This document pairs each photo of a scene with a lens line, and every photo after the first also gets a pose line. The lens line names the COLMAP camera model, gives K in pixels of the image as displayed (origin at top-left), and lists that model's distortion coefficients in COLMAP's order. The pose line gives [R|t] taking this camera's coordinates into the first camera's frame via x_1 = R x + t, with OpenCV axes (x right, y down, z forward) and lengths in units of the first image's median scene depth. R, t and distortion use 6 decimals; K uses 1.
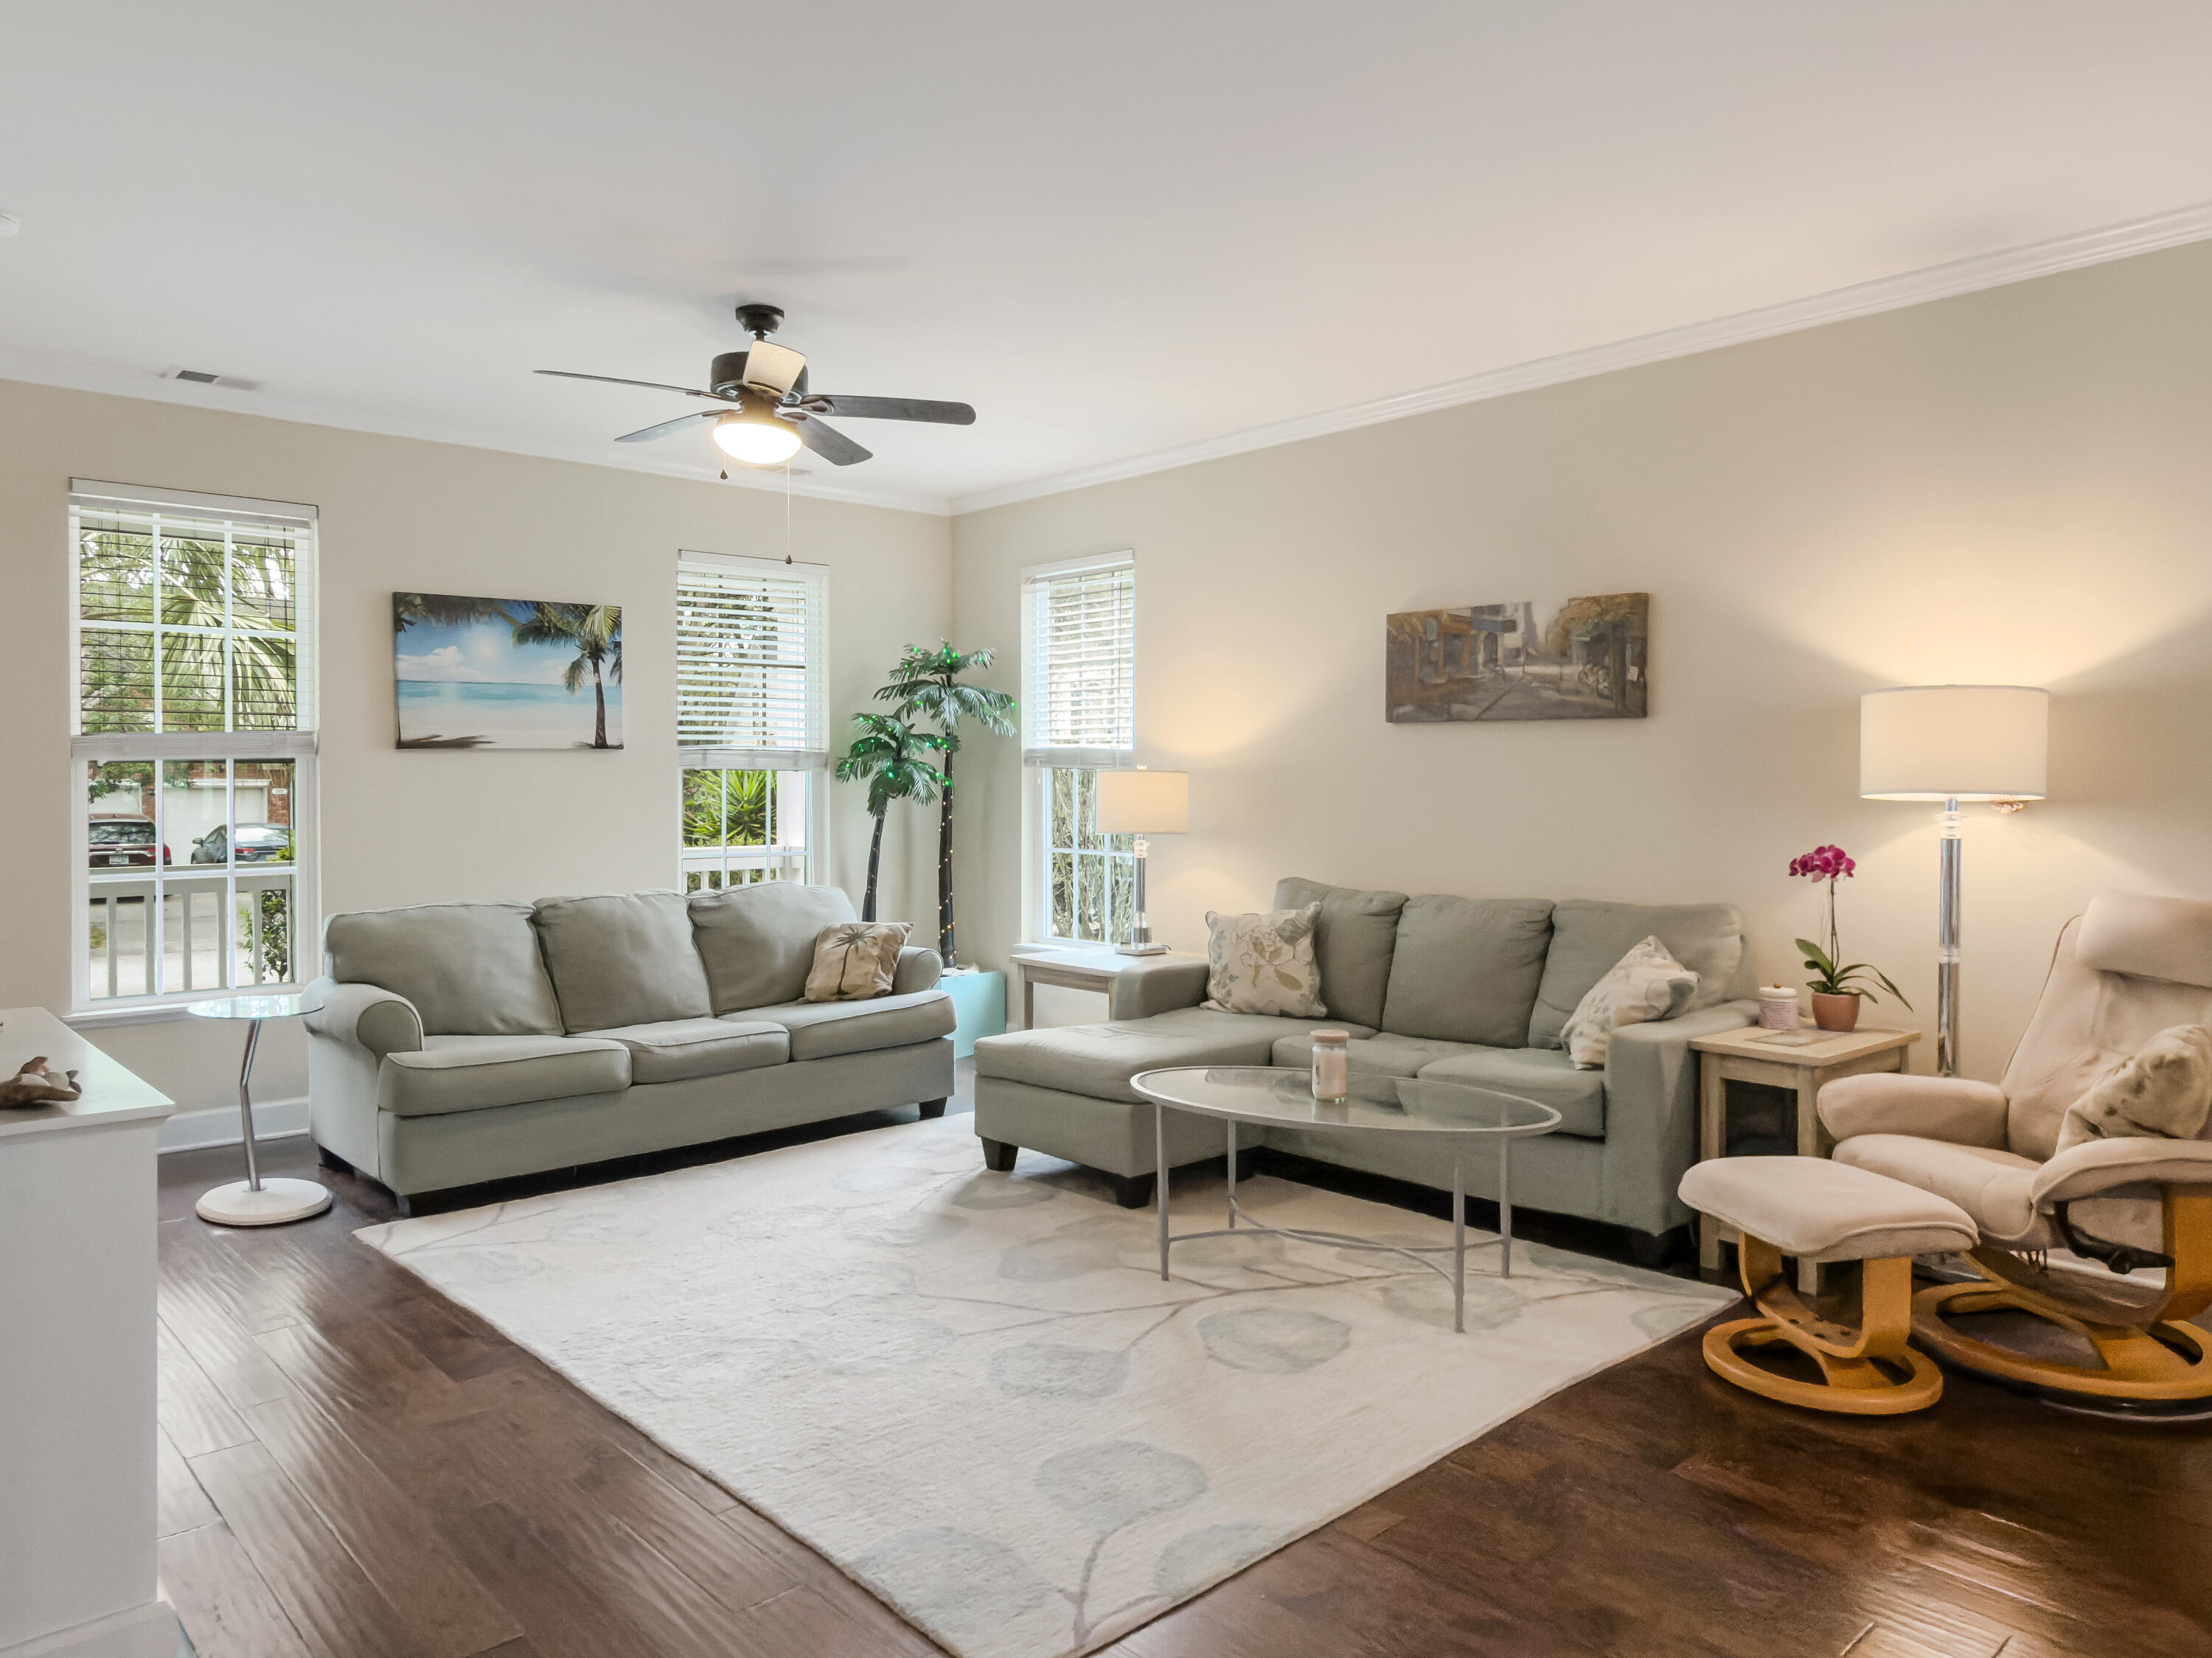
lens RADIAL K [[1485.9, 0, 1111.4], [0, 1485.9, 810.3], [0, 0, 1]] dist [0.000686, -0.002474]
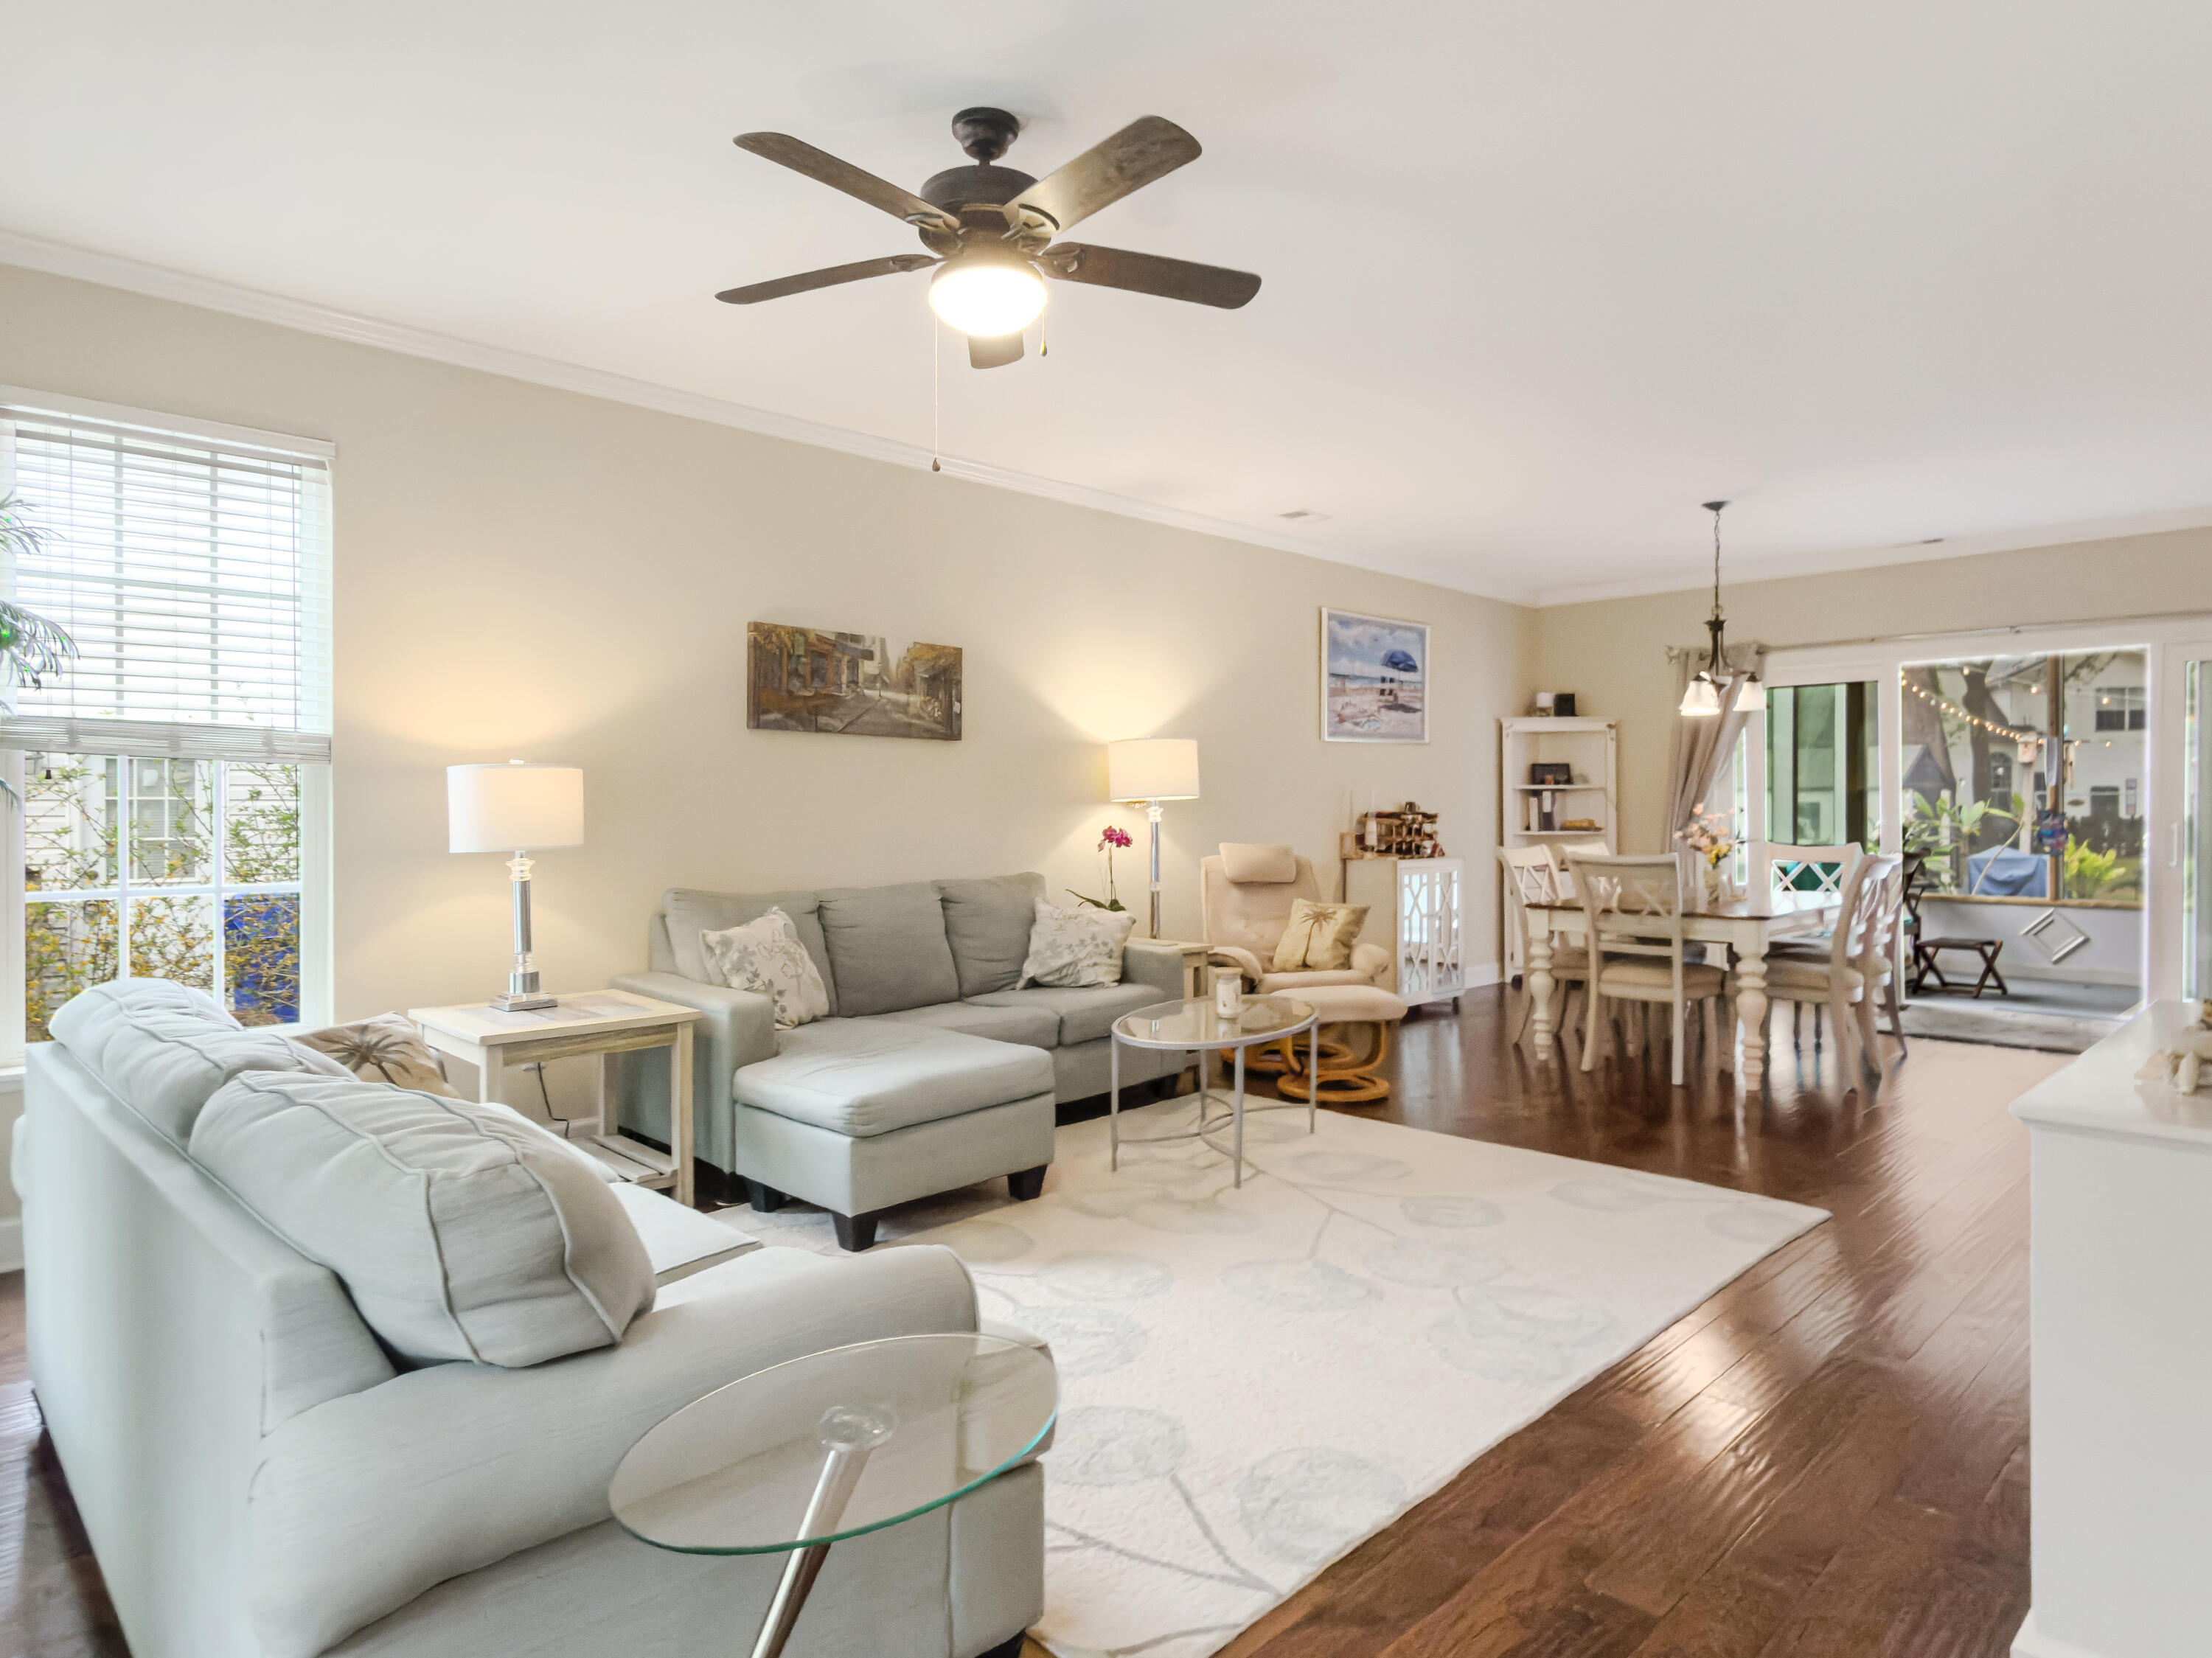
lens RADIAL K [[1290.6, 0, 1106.0], [0, 1290.6, 829.0], [0, 0, 1]] dist [0.004503, 0.000997]
pose [[-0.035422, -0.018662, 0.999198, -0.730624], [0.017409, 0.999662, 0.019288, -0.002633], [-0.999221, 0.018078, -0.035085, 0.815520]]
